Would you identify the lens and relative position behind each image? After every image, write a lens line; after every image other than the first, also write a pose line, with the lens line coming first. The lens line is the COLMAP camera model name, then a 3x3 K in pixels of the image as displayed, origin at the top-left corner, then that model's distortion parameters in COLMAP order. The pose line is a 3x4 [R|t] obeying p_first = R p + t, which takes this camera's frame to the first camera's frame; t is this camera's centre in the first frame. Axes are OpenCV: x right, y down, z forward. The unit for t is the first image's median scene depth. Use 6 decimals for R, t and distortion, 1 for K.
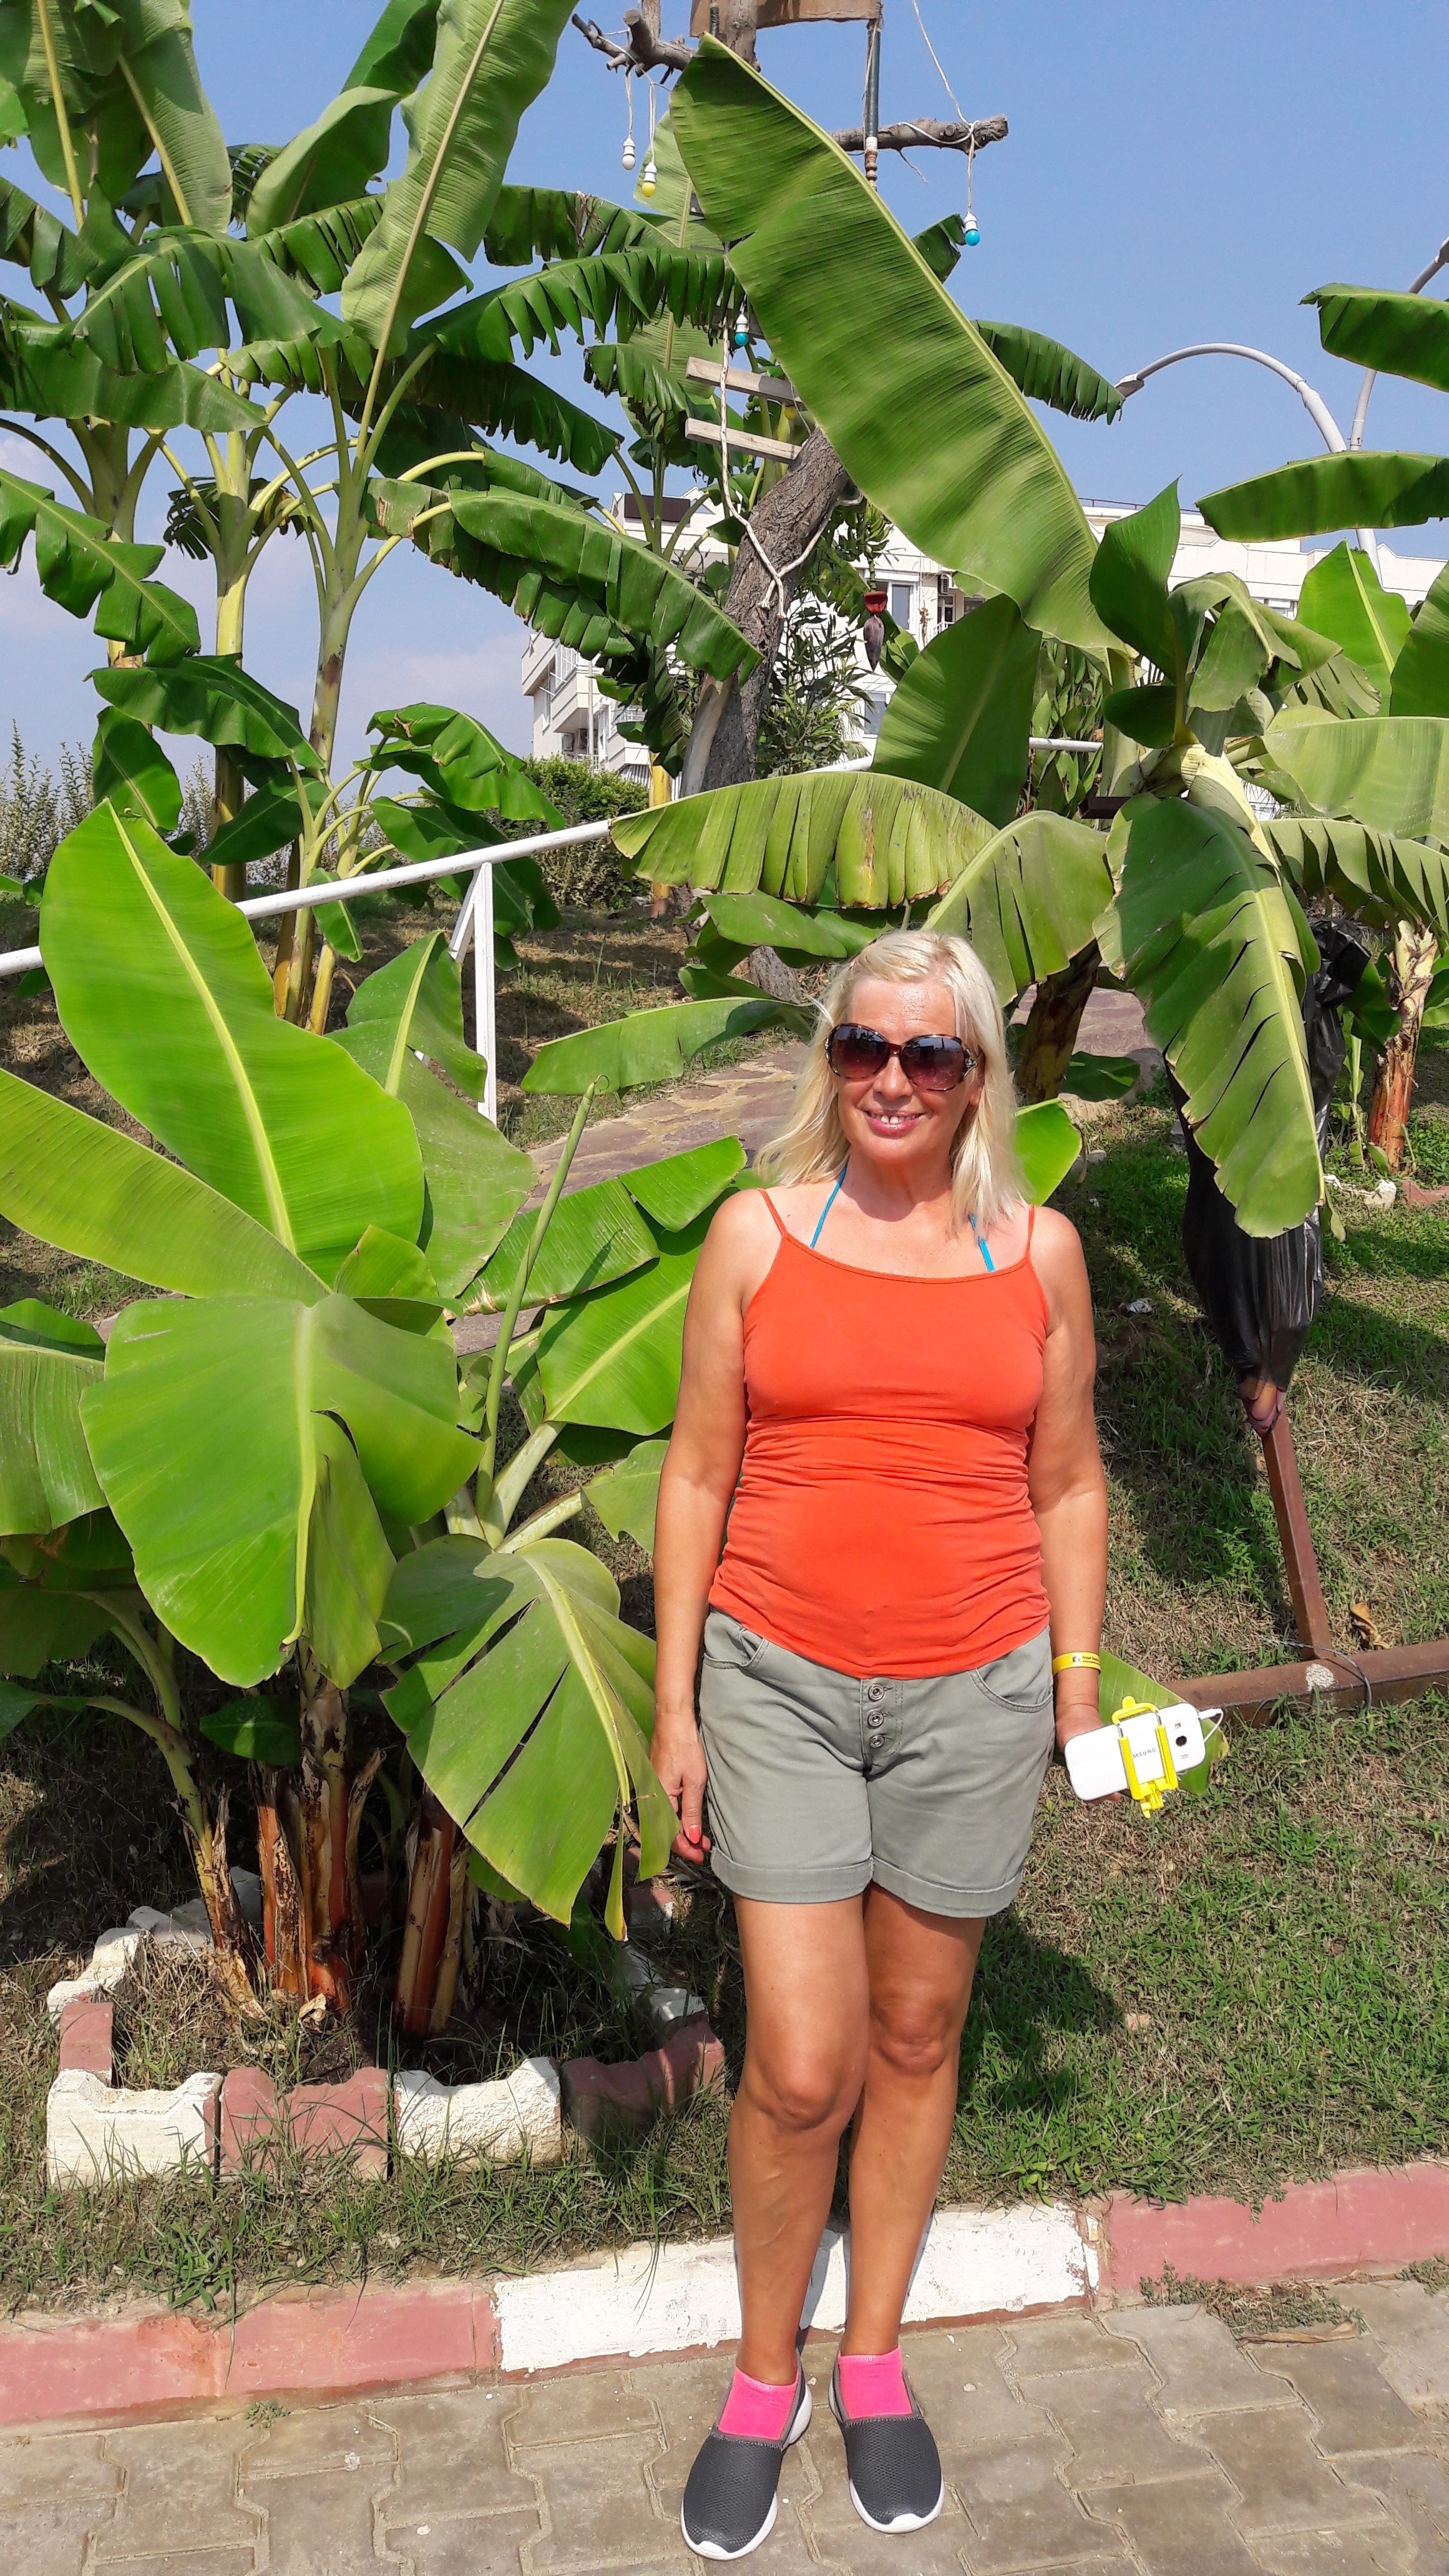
lens RADIAL K [[2173.8, 0, 809.9], [0, 2173.8, 1284.1], [0, 0, 1]] dist [0.020728, -0.071383]
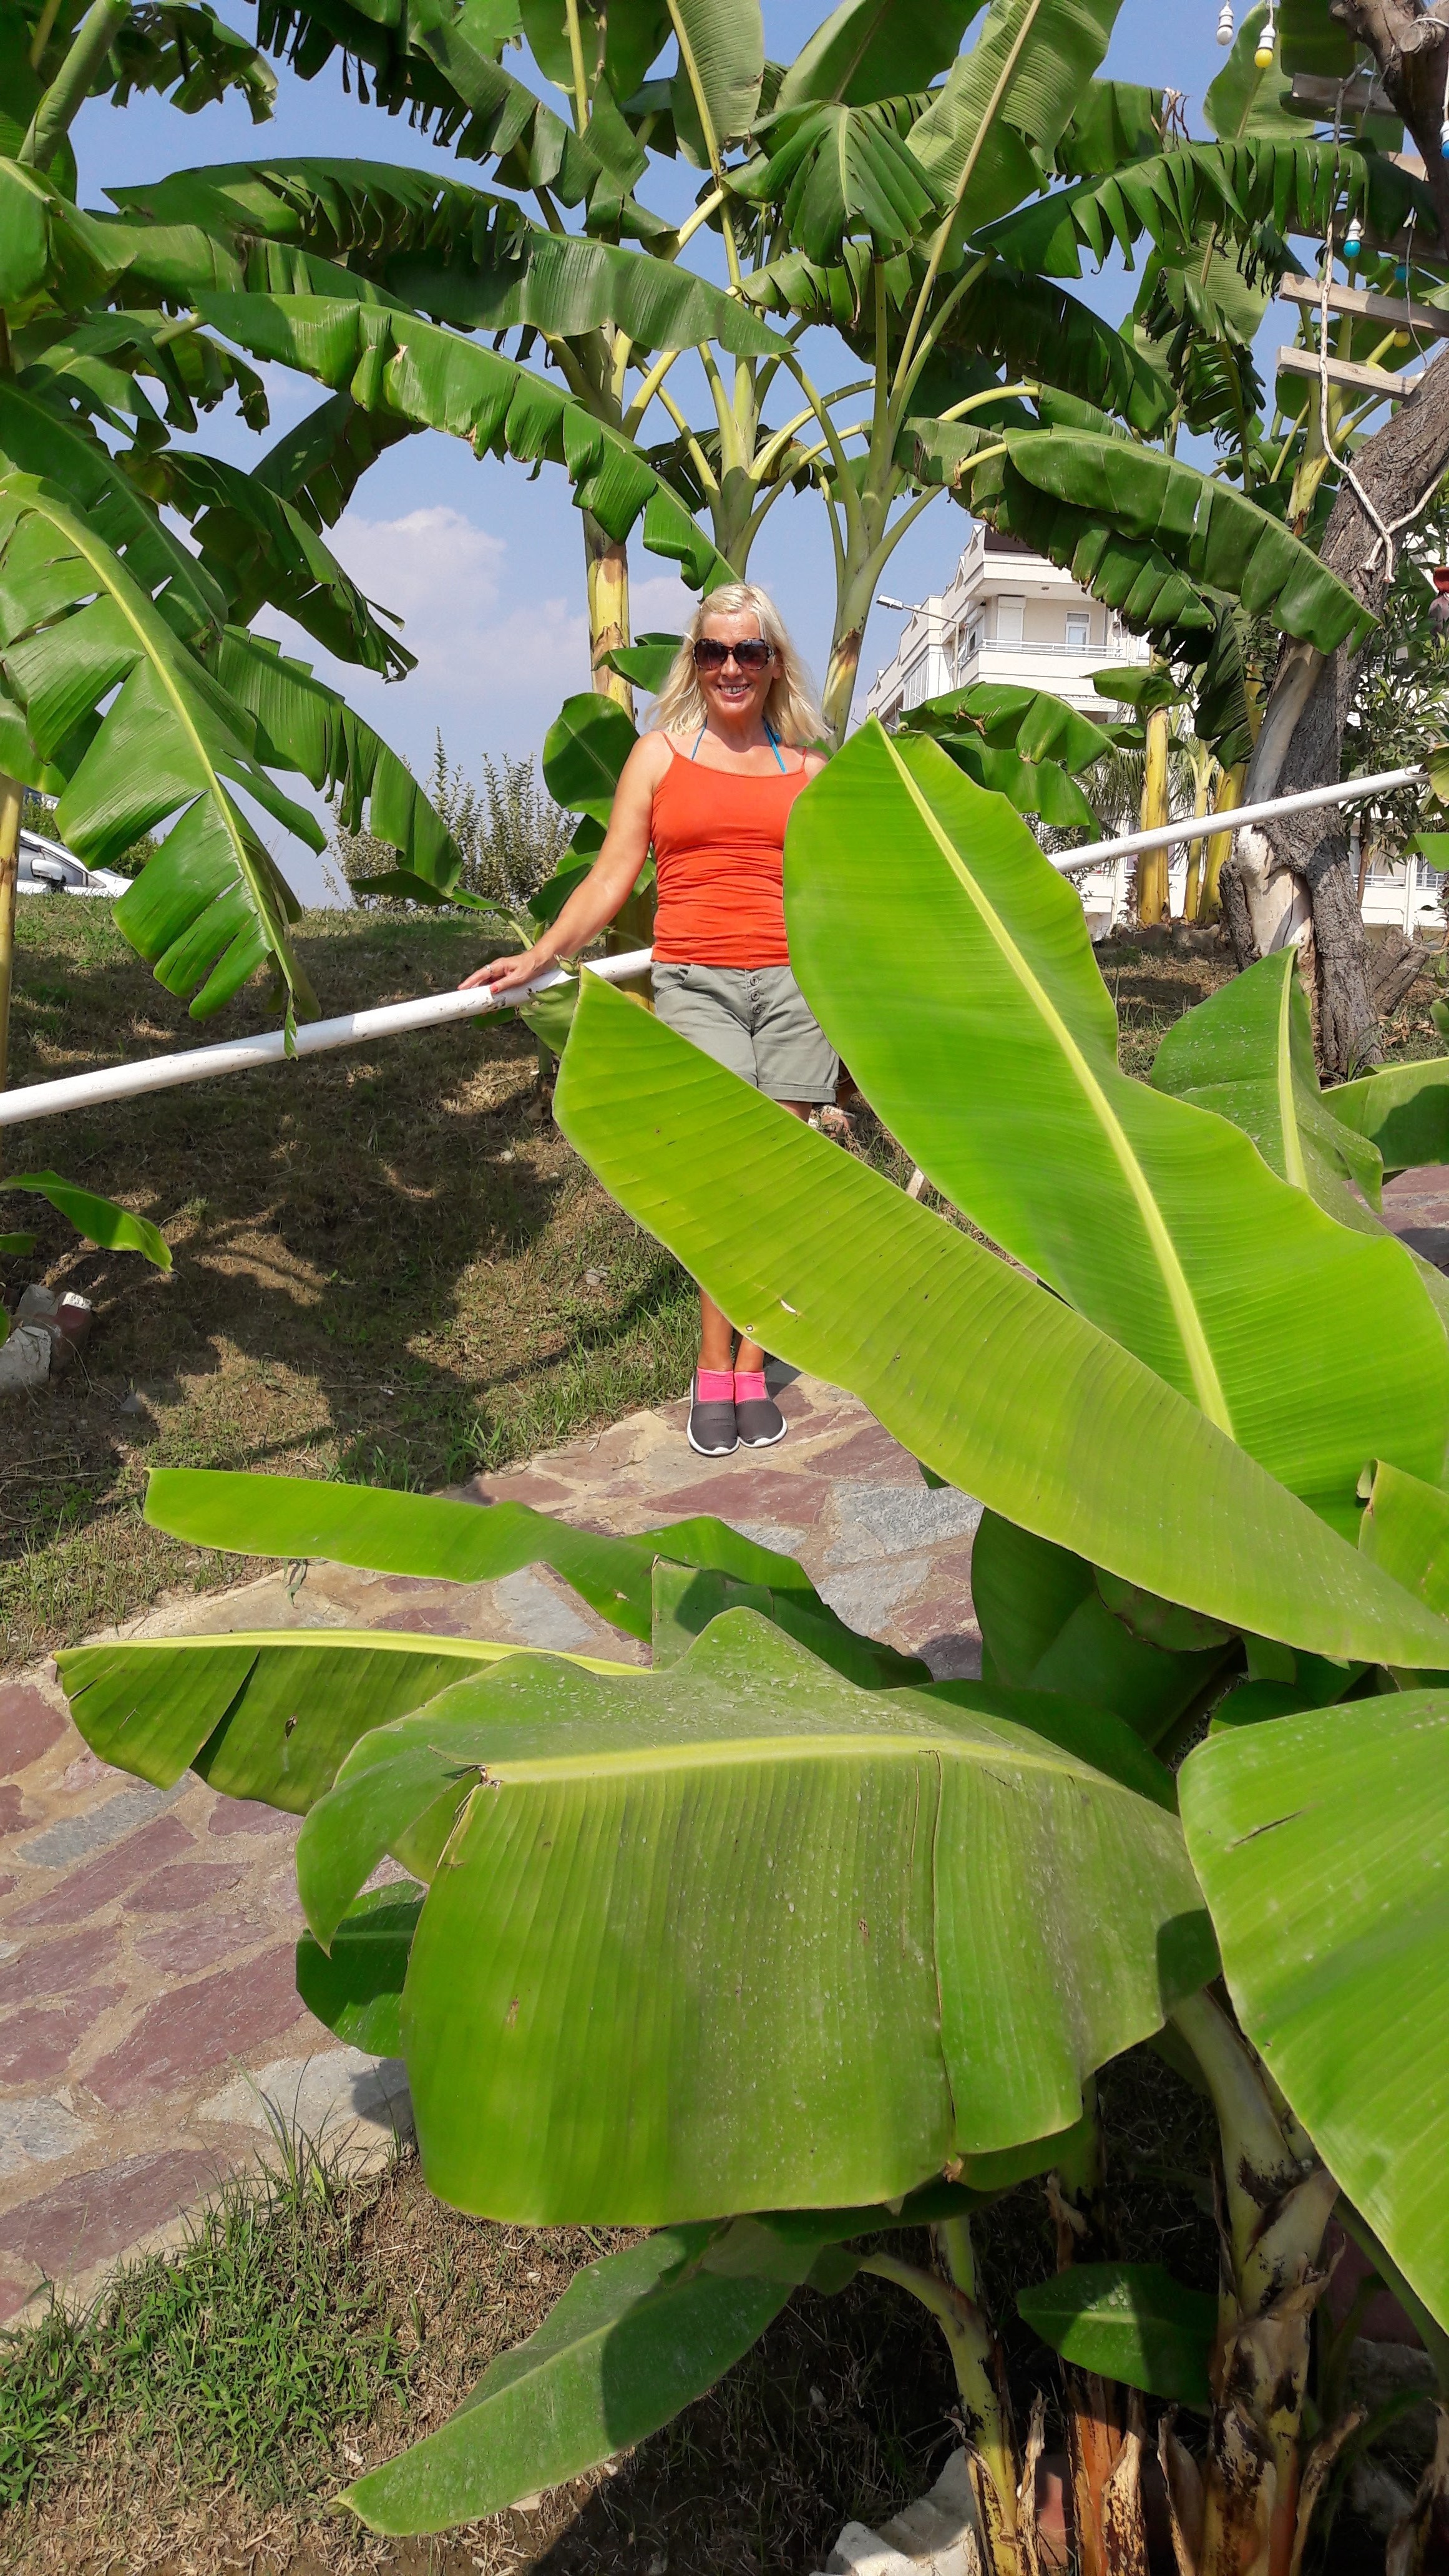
lens RADIAL K [[2092.6, 0, 756.6], [0, 2092.6, 1310.3], [0, 0, 1]] dist [0.063837, -0.188773]
pose [[0.986974, 0.042619, -0.155134, -0.153838], [-0.042823, 0.999081, 0.002027, -0.032828], [0.155078, 0.004643, 0.987891, 0.247711]]
